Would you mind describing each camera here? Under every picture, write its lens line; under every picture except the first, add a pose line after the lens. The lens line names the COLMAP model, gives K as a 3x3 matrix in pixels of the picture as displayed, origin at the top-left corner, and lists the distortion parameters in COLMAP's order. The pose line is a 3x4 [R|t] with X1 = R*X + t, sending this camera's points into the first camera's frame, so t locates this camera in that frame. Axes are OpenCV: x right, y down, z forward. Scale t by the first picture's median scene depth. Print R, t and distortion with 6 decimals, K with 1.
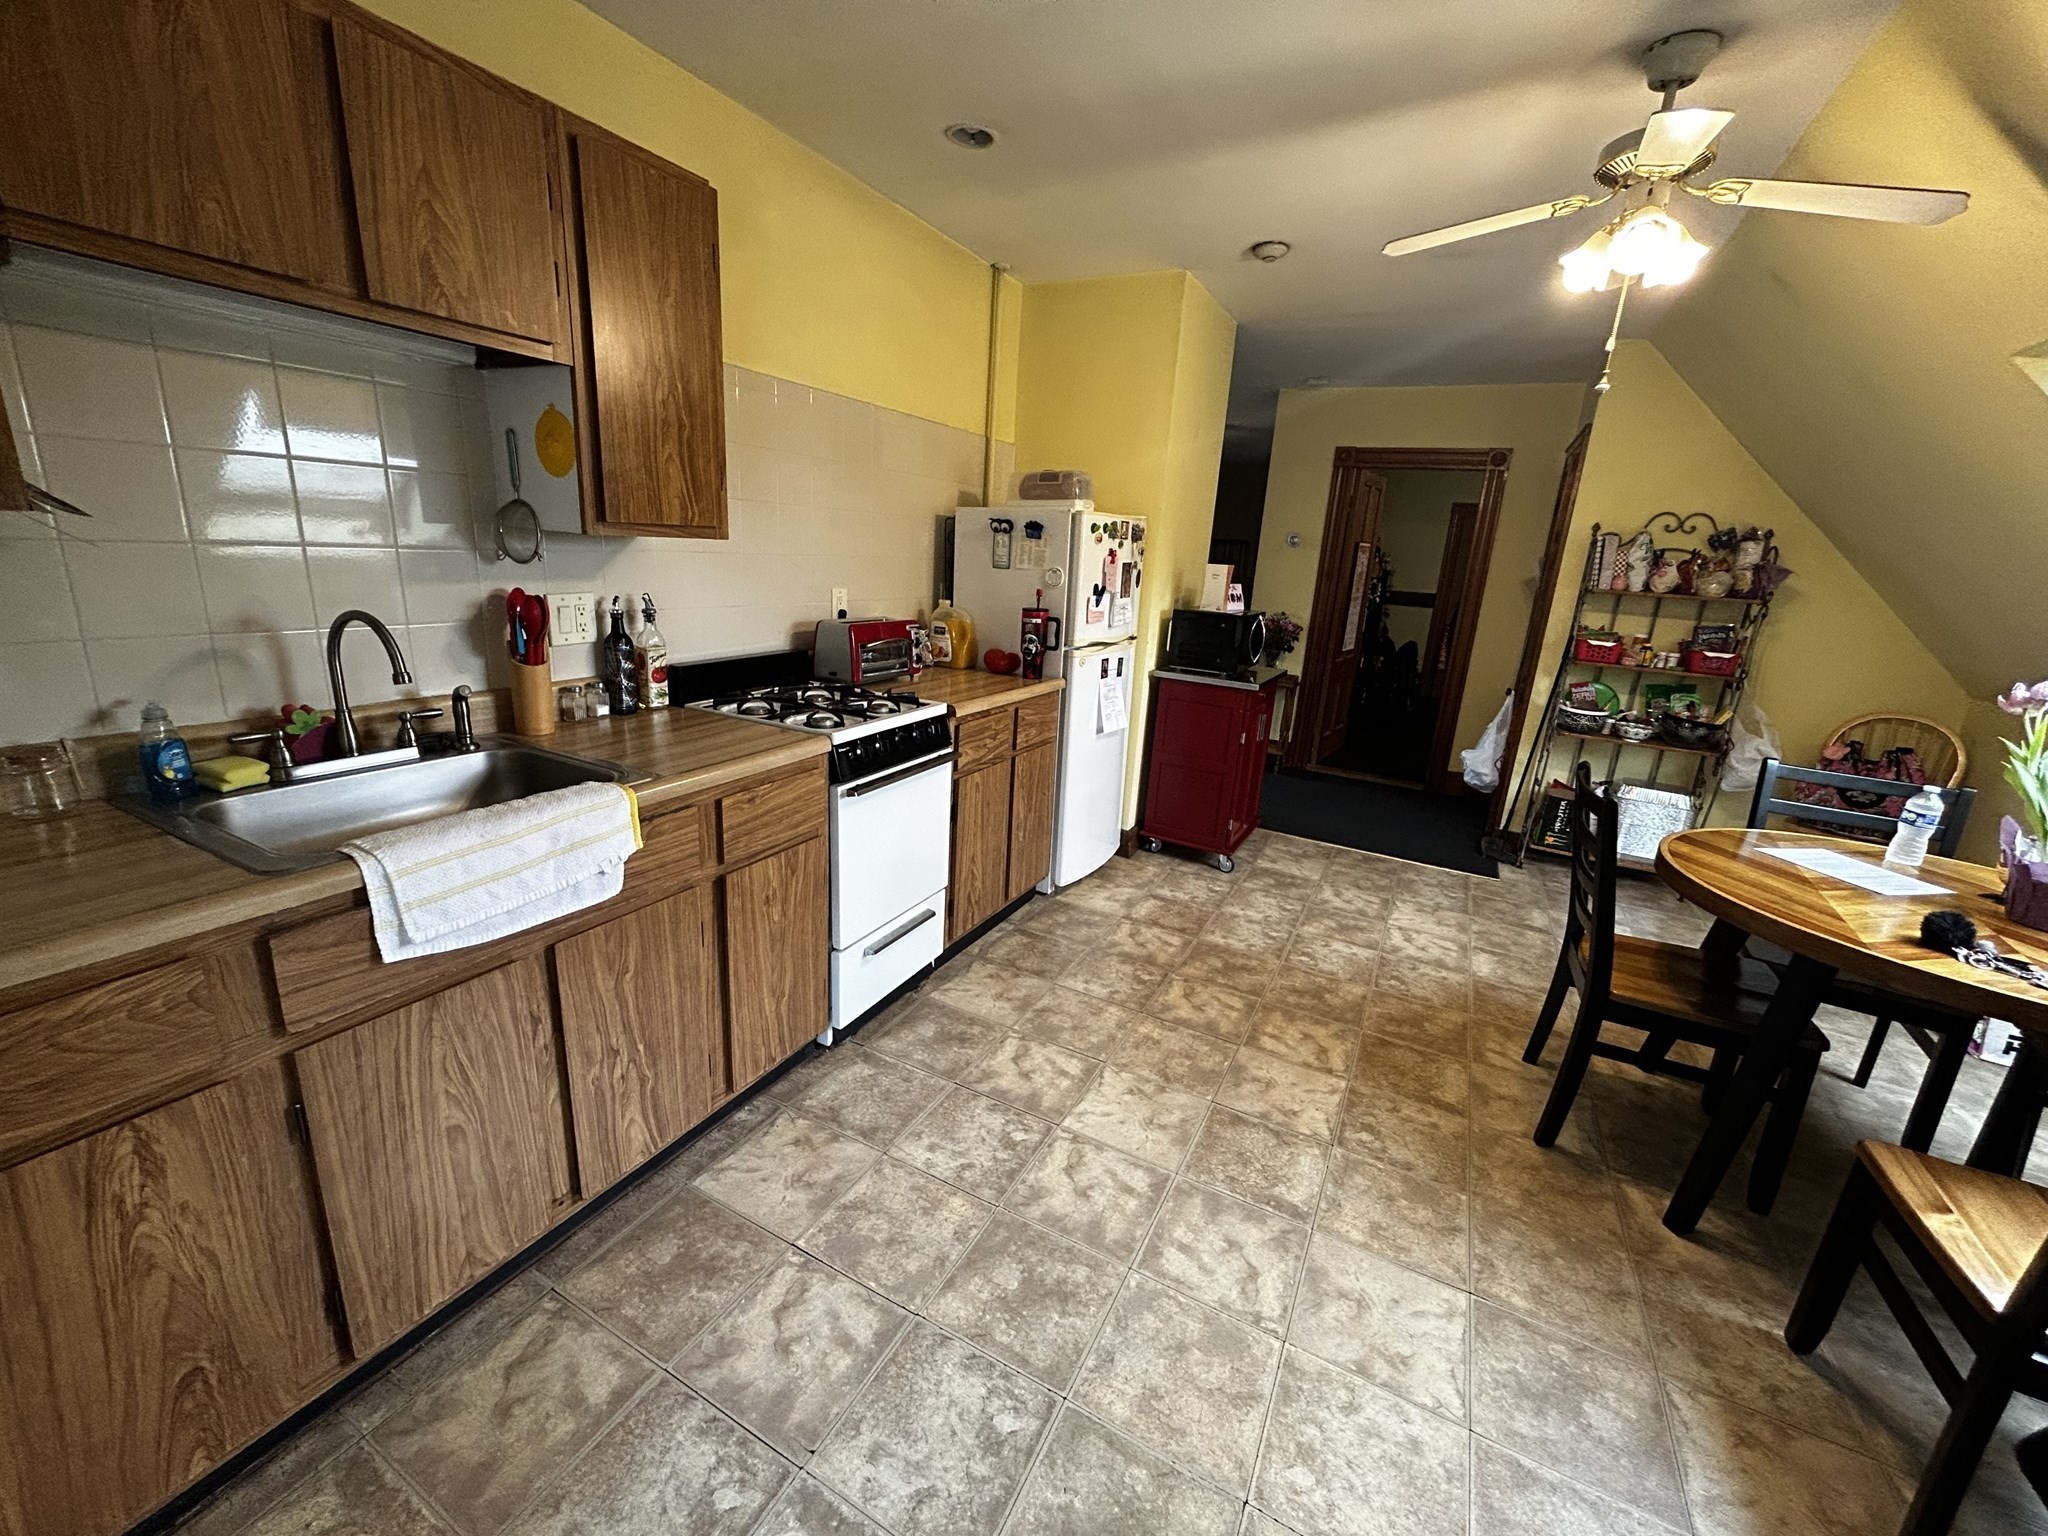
lens RADIAL K [[821.2, 0, 1023.0], [0, 821.2, 766.9], [0, 0, 1]] dist [-0.003213, -0.000078]
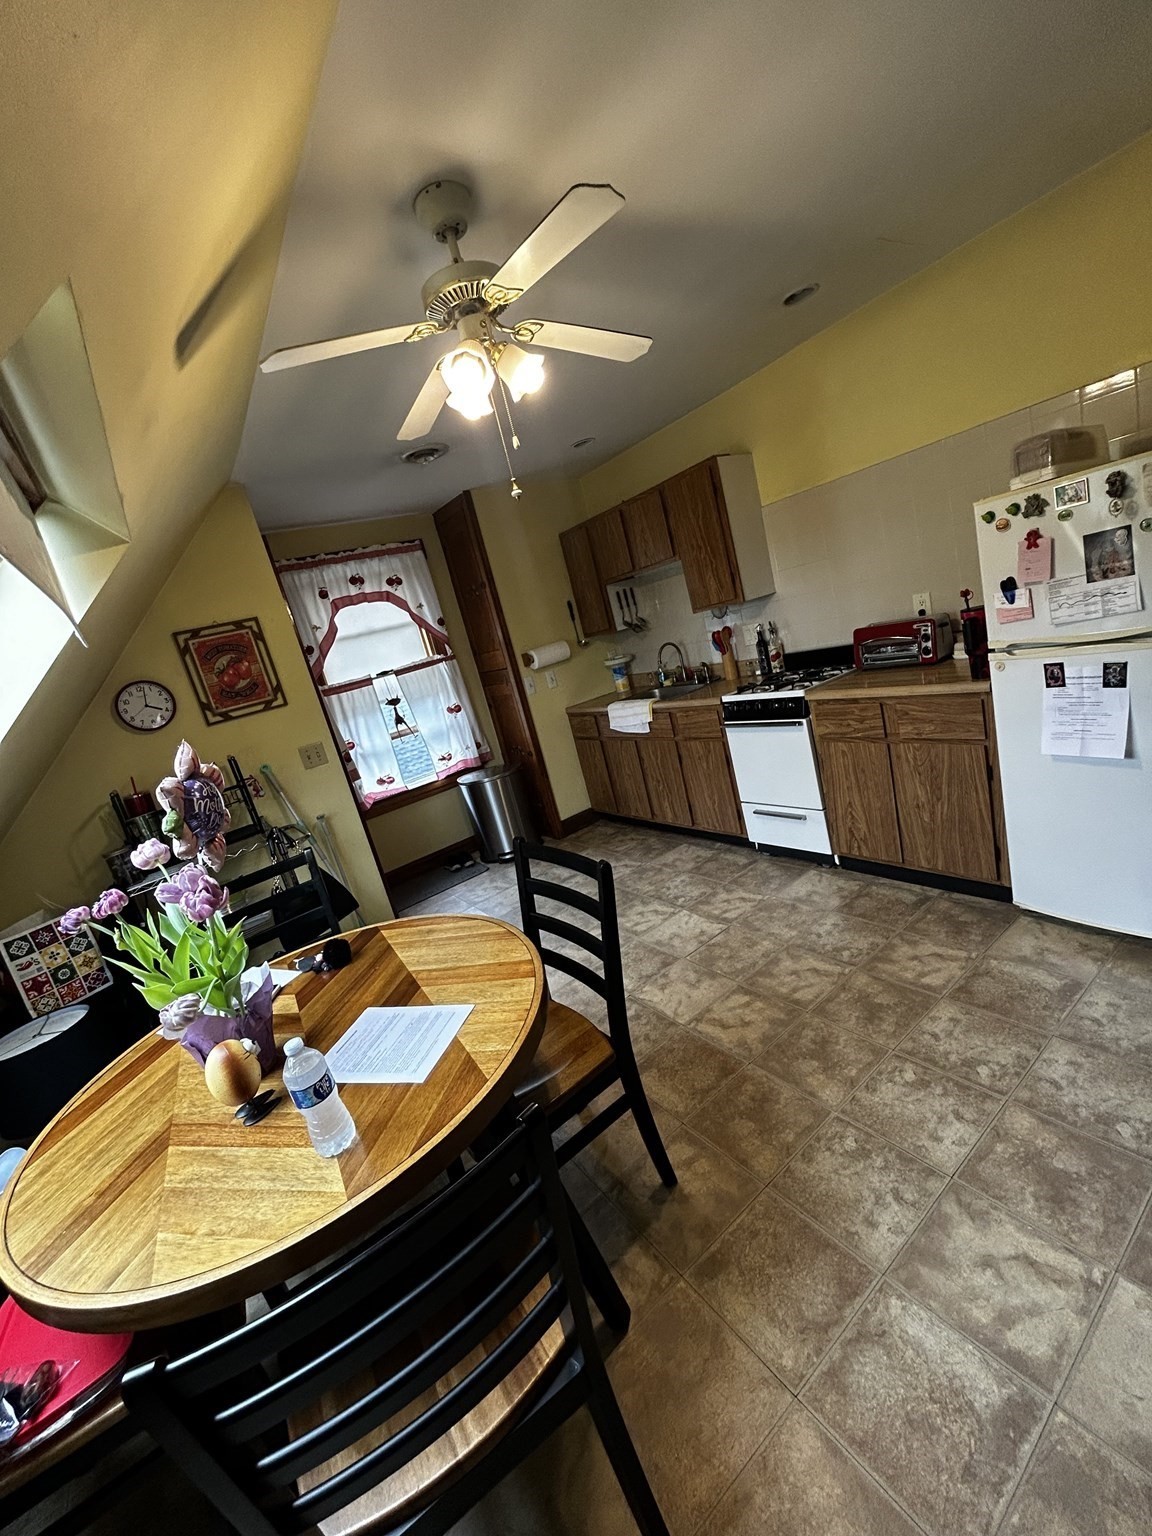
lens RADIAL K [[615.9, 0, 573.8], [0, 615.9, 767.5], [0, 0, 1]] dist [-0.003213, -0.000078]
pose [[-0.457020, 0.251432, -0.853179, 1.046245], [-0.015380, 0.956837, 0.290219, -0.247582], [0.889323, 0.145758, -0.433427, 1.053279]]
